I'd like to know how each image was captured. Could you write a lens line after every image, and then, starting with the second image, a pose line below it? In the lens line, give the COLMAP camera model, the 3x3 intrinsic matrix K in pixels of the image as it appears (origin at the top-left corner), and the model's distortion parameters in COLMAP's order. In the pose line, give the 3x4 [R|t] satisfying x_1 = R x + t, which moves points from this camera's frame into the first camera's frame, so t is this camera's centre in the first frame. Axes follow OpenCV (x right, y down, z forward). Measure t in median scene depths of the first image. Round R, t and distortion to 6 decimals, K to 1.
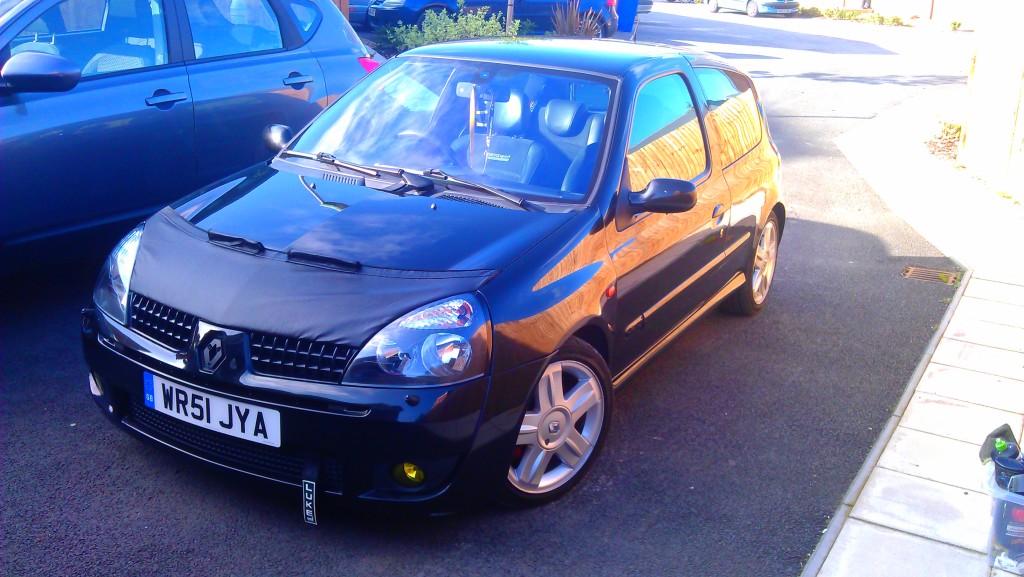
lens RADIAL K [[1030.5, 0, 512.0], [0, 1030.5, 288.5], [0, 0, 1]] dist [0.126917, -0.457982]
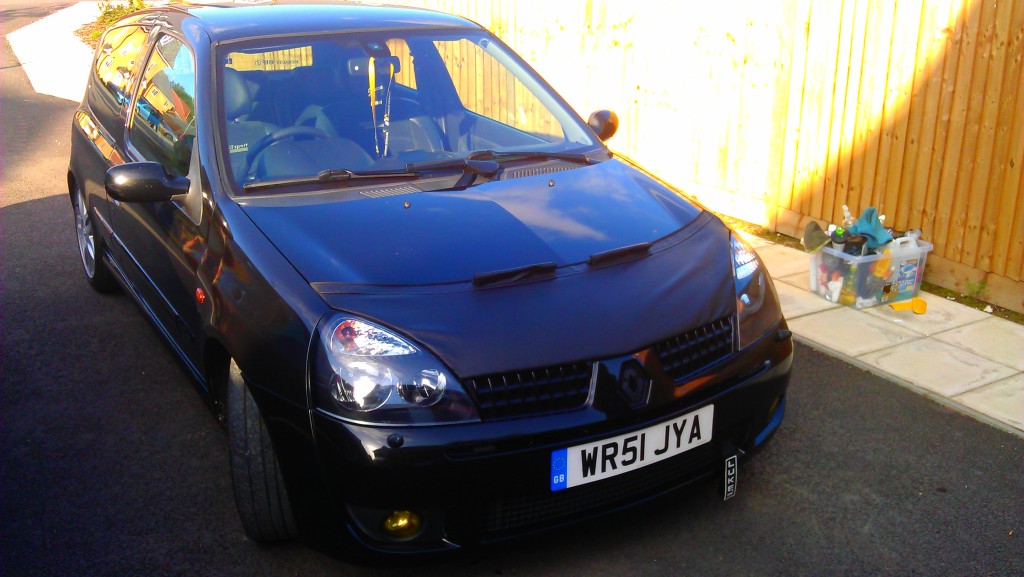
lens RADIAL K [[1030.5, 0, 512.0], [0, 1030.5, 288.5], [0, 0, 1]] dist [0.126917, -0.457982]
pose [[0.502272, -0.333128, 0.797965, -0.953579], [0.273906, 0.936586, 0.218590, -0.222129], [-0.820182, 0.108776, 0.561667, 0.540437]]
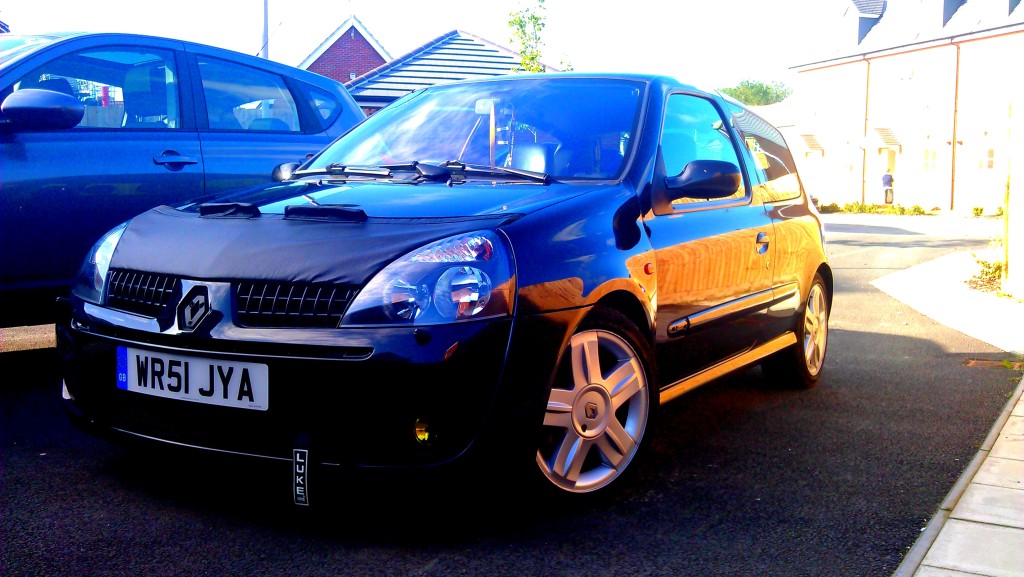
lens RADIAL K [[1030.5, 0, 512.0], [0, 1030.5, 288.5], [0, 0, 1]] dist [0.126917, -0.457982]
pose [[0.999352, -0.025521, -0.025377, -0.000562], [0.019486, 0.976488, -0.214688, 0.220393], [0.030259, 0.214054, 0.976353, 0.145814]]
